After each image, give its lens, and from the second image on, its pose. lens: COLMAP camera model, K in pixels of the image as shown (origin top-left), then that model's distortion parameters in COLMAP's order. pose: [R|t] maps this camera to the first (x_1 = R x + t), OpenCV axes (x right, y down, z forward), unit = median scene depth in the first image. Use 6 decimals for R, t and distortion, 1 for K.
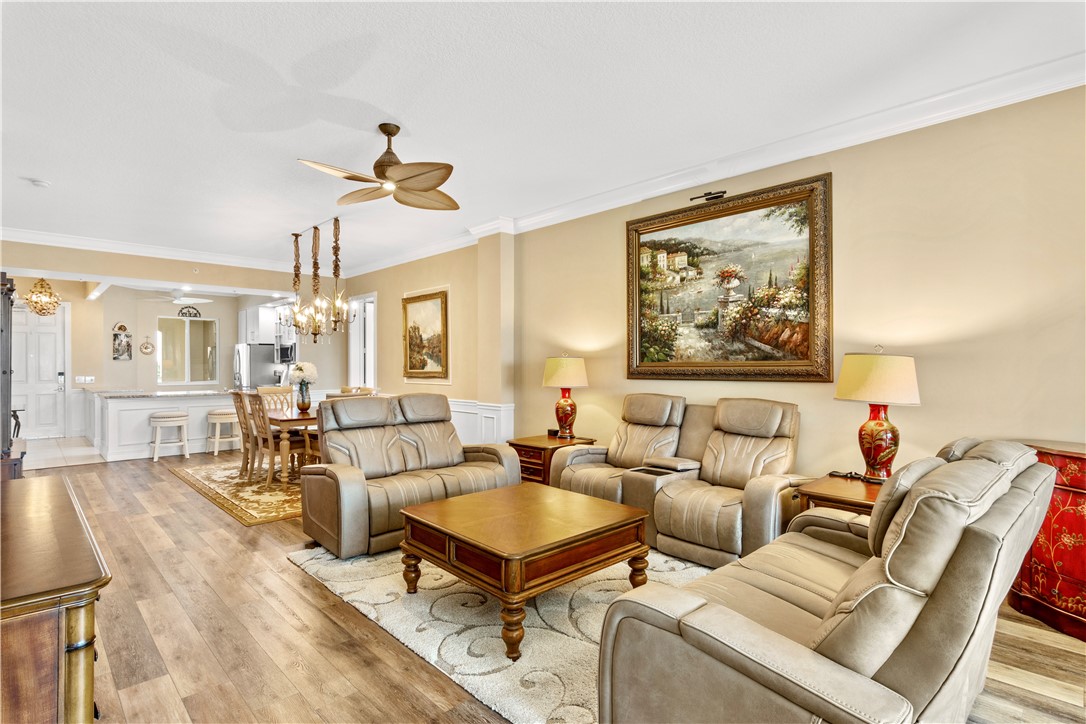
lens RADIAL K [[525.8, 0, 533.1], [0, 525.8, 362.8], [0, 0, 1]] dist [-0.002359, 0.001259]
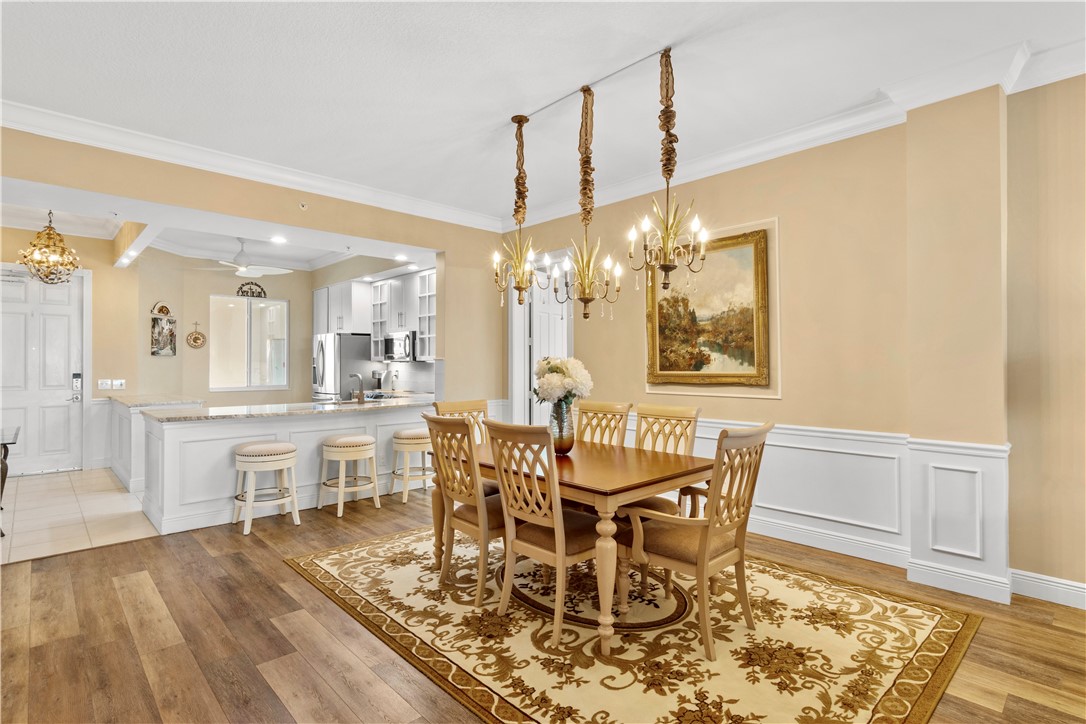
lens RADIAL K [[528.5, 0, 534.9], [0, 528.5, 357.4], [0, 0, 1]] dist [0.000214, 0.002365]
pose [[0.999926, 0.001313, -0.012112, -0.400440], [-0.001419, 0.999960, -0.008807, 0.003427], [0.012100, 0.008823, 0.999888, 0.433272]]
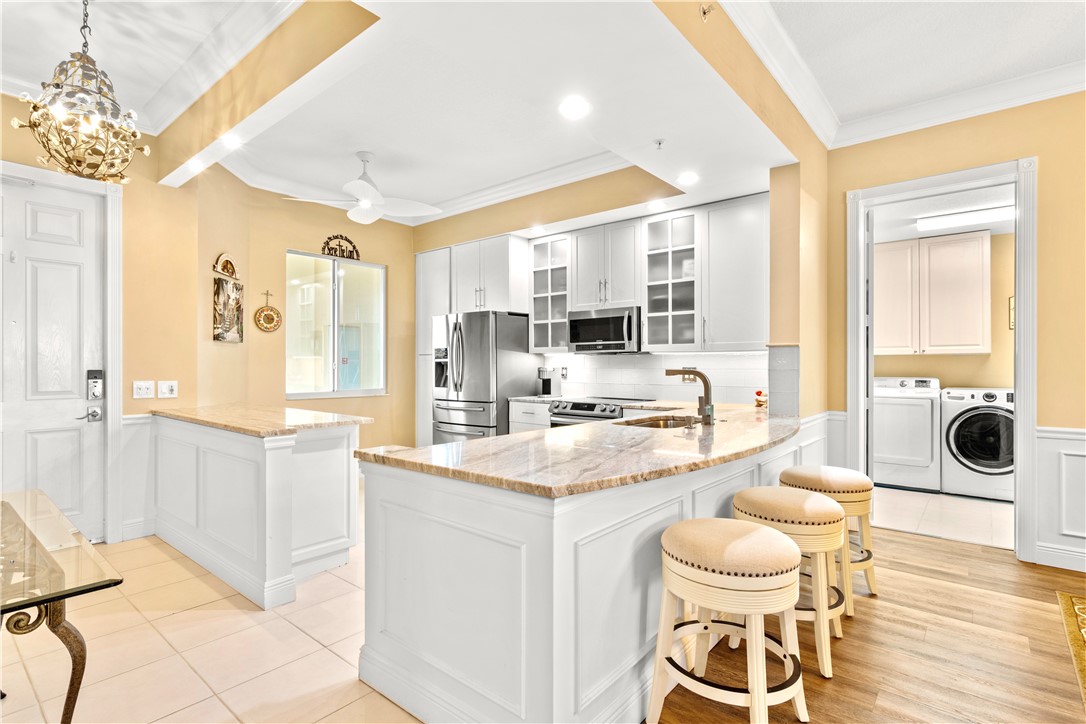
lens RADIAL K [[528.5, 0, 537.5], [0, 528.5, 363.4], [0, 0, 1]] dist [0.000214, 0.002365]
pose [[0.995338, 0.004346, 0.096351, -0.824385], [-0.004004, 0.999985, -0.003742, 0.017906], [-0.096366, 0.003339, 0.995340, 0.788710]]
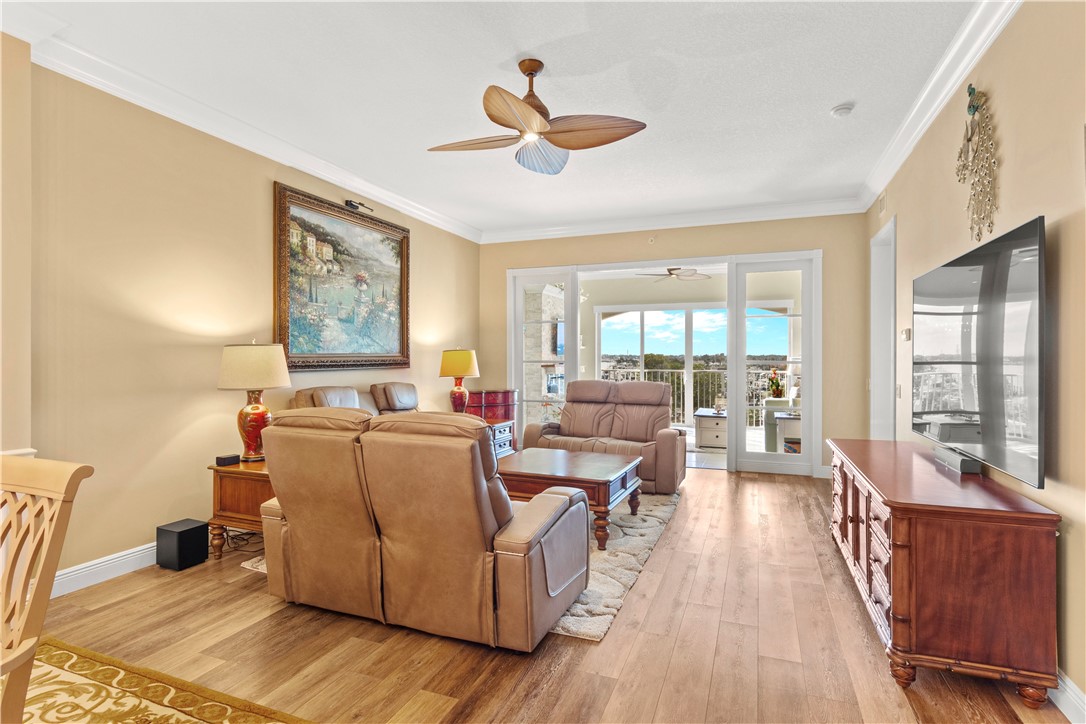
lens RADIAL K [[561.8, 0, 536.7], [0, 561.8, 357.4], [0, 0, 1]] dist [0.001342, -0.000146]
pose [[-0.411559, 0.000676, 0.911383, -0.541919], [-0.002858, 0.999994, -0.002032, 0.004416], [-0.911379, -0.003441, -0.411554, 0.681447]]
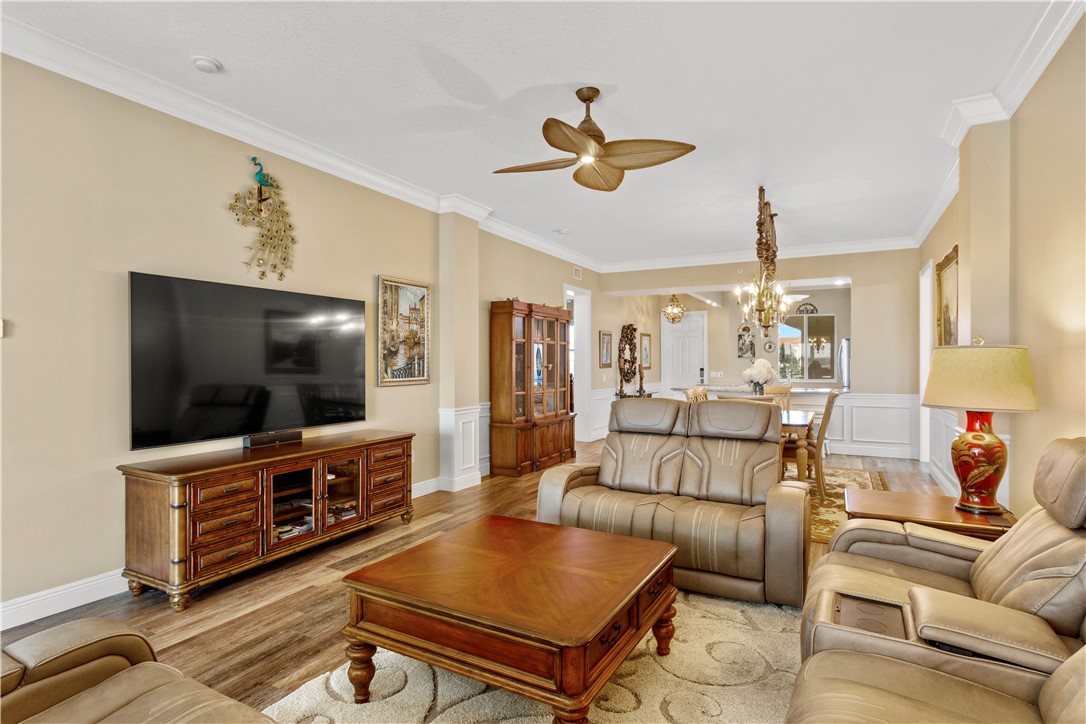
lens RADIAL K [[561.8, 0, 550.7], [0, 561.8, 360.6], [0, 0, 1]] dist [0.001342, -0.000146]
pose [[0.322524, -0.001136, -0.946560, 0.303228], [0.001659, 0.999998, -0.000635, 0.000789], [0.946560, -0.001365, 0.322526, 0.321898]]
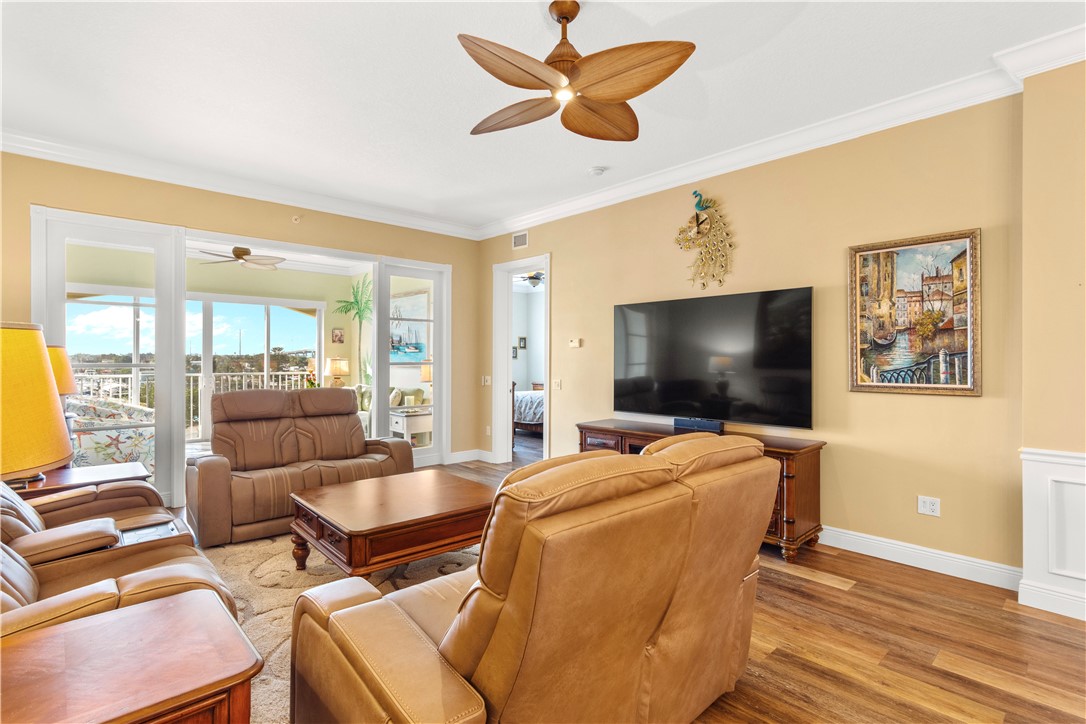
lens RADIAL K [[528.5, 0, 540.7], [0, 528.5, 357.8], [0, 0, 1]] dist [0.000214, 0.002365]
pose [[-0.999625, 0.000032, 0.027377, -0.133128], [0.000002, 0.999999, -0.001098, 0.000675], [-0.027377, -0.001097, -0.999625, 0.848934]]
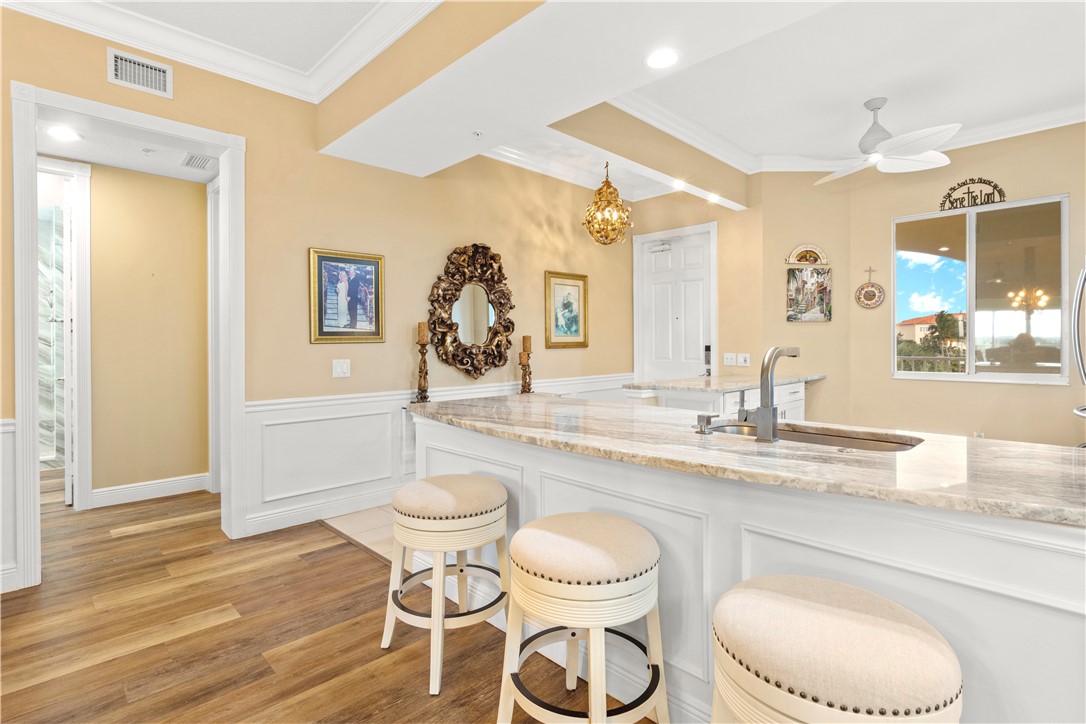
lens RADIAL K [[528.5, 0, 544.0], [0, 528.5, 342.9], [0, 0, 1]] dist [0.000214, 0.002365]
pose [[0.012291, -0.003000, -0.999920, -0.422840], [0.001940, 0.999994, -0.002977, 0.022012], [0.999923, -0.001903, 0.012297, 1.076014]]
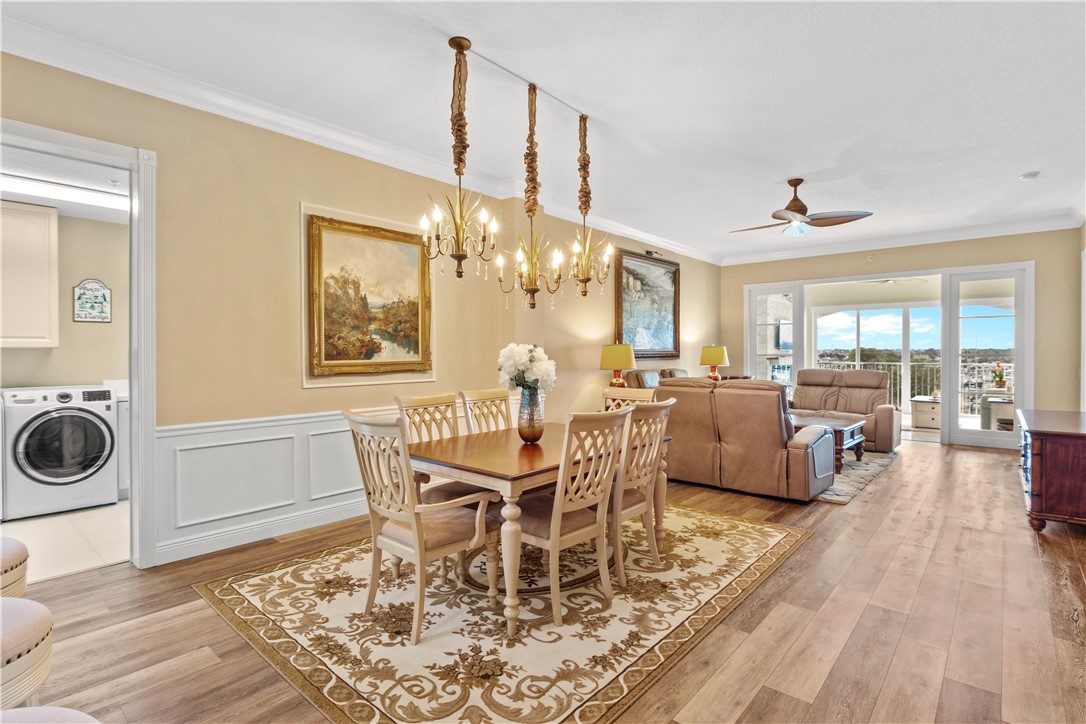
lens RADIAL K [[537.1, 0, 535.2], [0, 537.1, 356.2], [0, 0, 1]] dist [-0.011542, 0.002636]
pose [[-0.078611, -0.006751, 0.996883, -0.828923], [-0.001664, 0.999977, 0.006641, 0.005663], [-0.996904, -0.001136, -0.078620, 0.909398]]
